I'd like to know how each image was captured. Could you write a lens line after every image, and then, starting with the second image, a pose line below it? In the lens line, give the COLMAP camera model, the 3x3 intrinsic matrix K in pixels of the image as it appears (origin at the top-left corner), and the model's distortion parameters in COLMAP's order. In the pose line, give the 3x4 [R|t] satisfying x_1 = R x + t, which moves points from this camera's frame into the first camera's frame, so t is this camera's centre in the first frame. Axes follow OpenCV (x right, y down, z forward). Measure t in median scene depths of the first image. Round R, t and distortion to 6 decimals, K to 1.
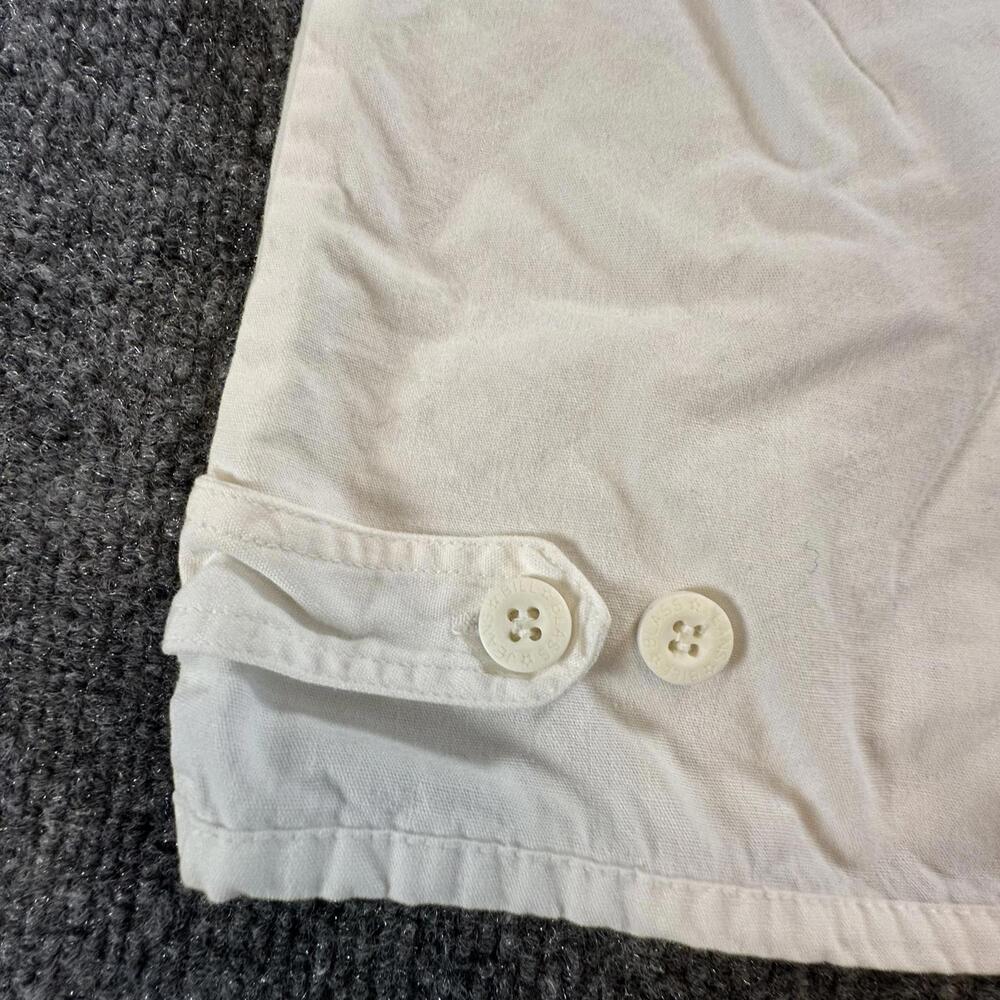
lens RADIAL K [[526.7, 0, 492.2], [0, 526.7, 504.4], [0, 0, 1]] dist [-0.010718, 0.001513]
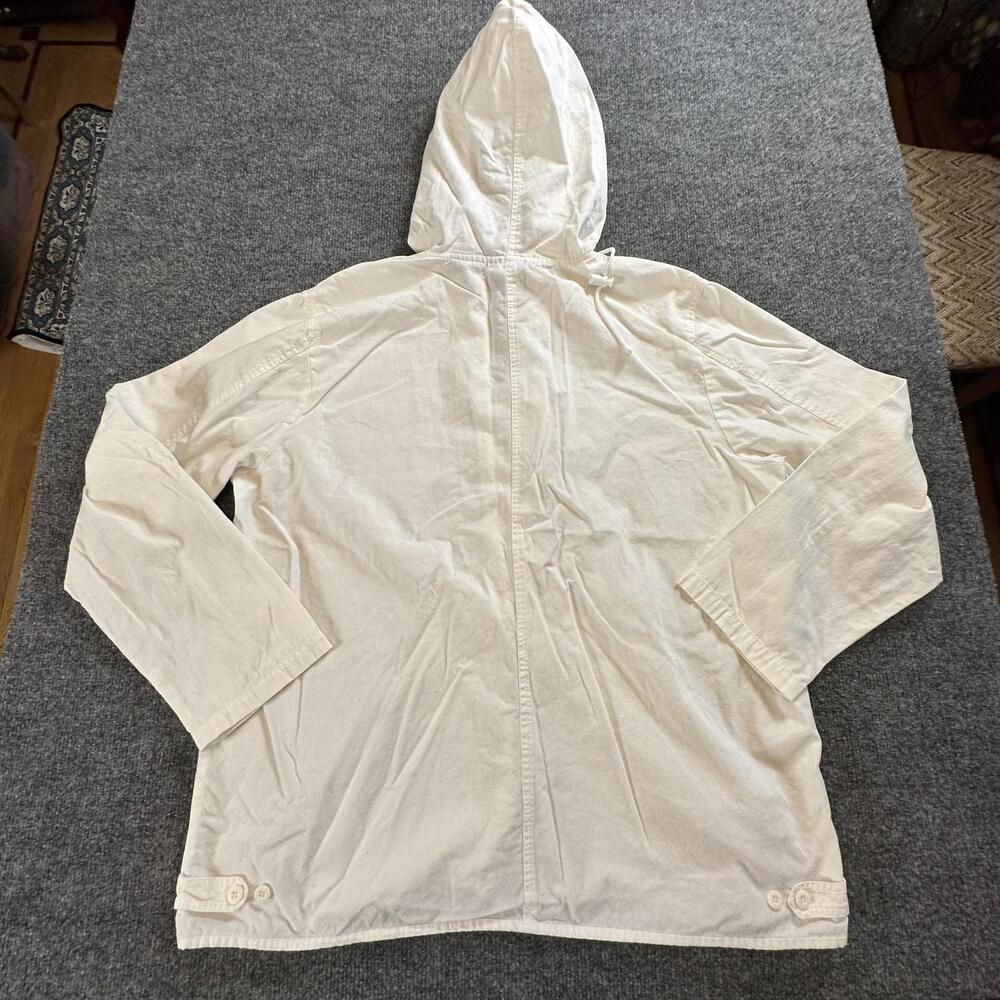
lens RADIAL K [[526.7, 0, 500.1], [0, 526.7, 501.5], [0, 0, 1]] dist [-0.010718, 0.001513]
pose [[0.993592, -0.109582, 0.027673, 3.037046], [0.112518, 0.982160, -0.150667, -2.632020], [-0.010669, 0.152816, 0.988197, -5.015576]]
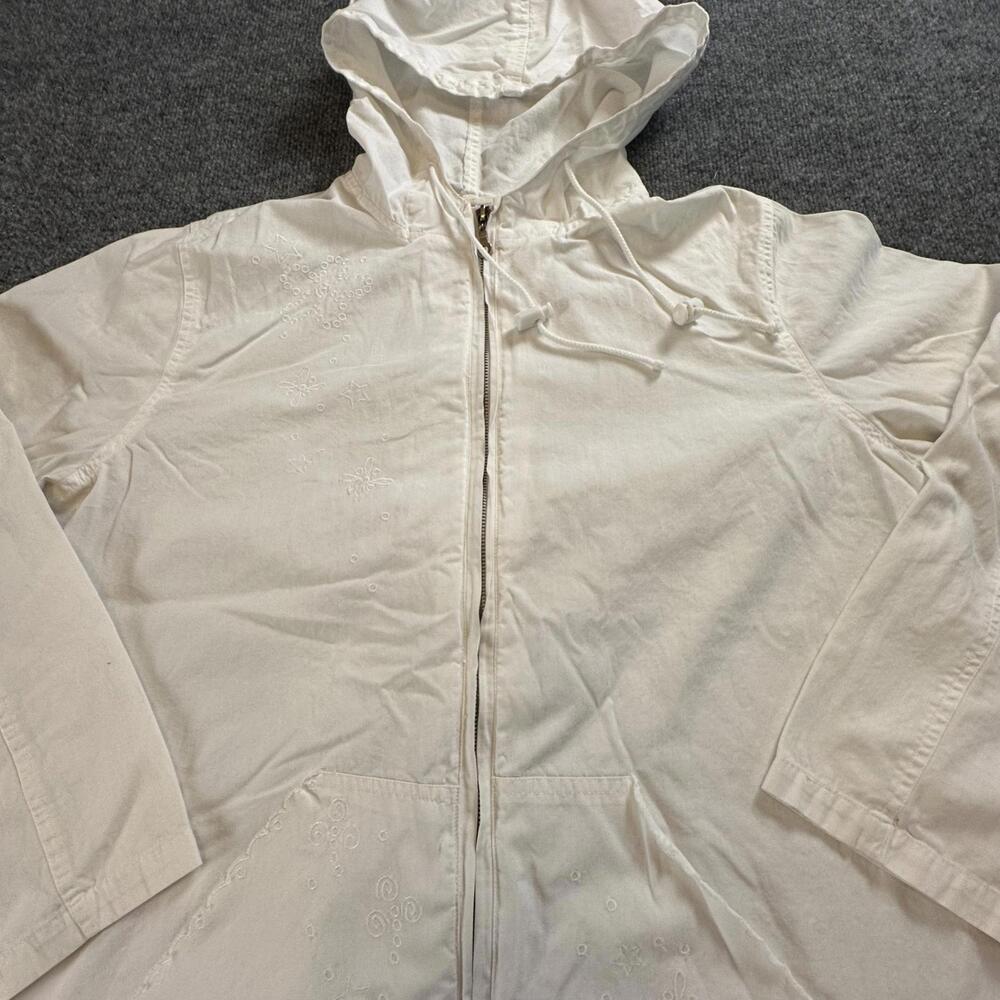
lens RADIAL K [[526.7, 0, 499.9], [0, 526.7, 499.9], [0, 0, 1]] dist [-0.010718, 0.001513]
pose [[0.994804, -0.101049, 0.012379, 3.646990], [0.101203, 0.968385, -0.228009, -3.187564], [0.011052, 0.228078, 0.973580, -2.438472]]
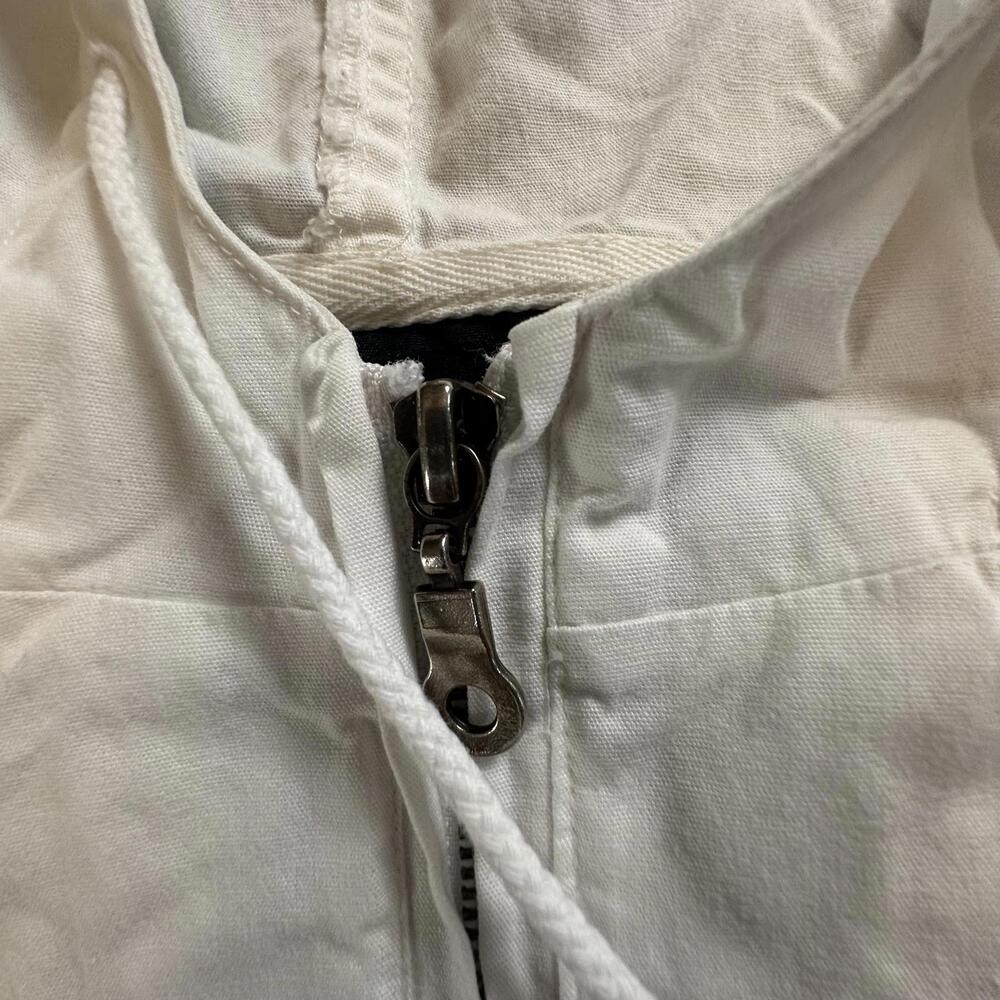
lens RADIAL K [[526.7, 0, 502.2], [0, 526.7, 496.0], [0, 0, 1]] dist [-0.010718, 0.001513]
pose [[0.986187, -0.153789, -0.061510, 3.902412], [0.149935, 0.986684, -0.063039, -6.491458], [0.070386, 0.052946, 0.996114, 0.790020]]
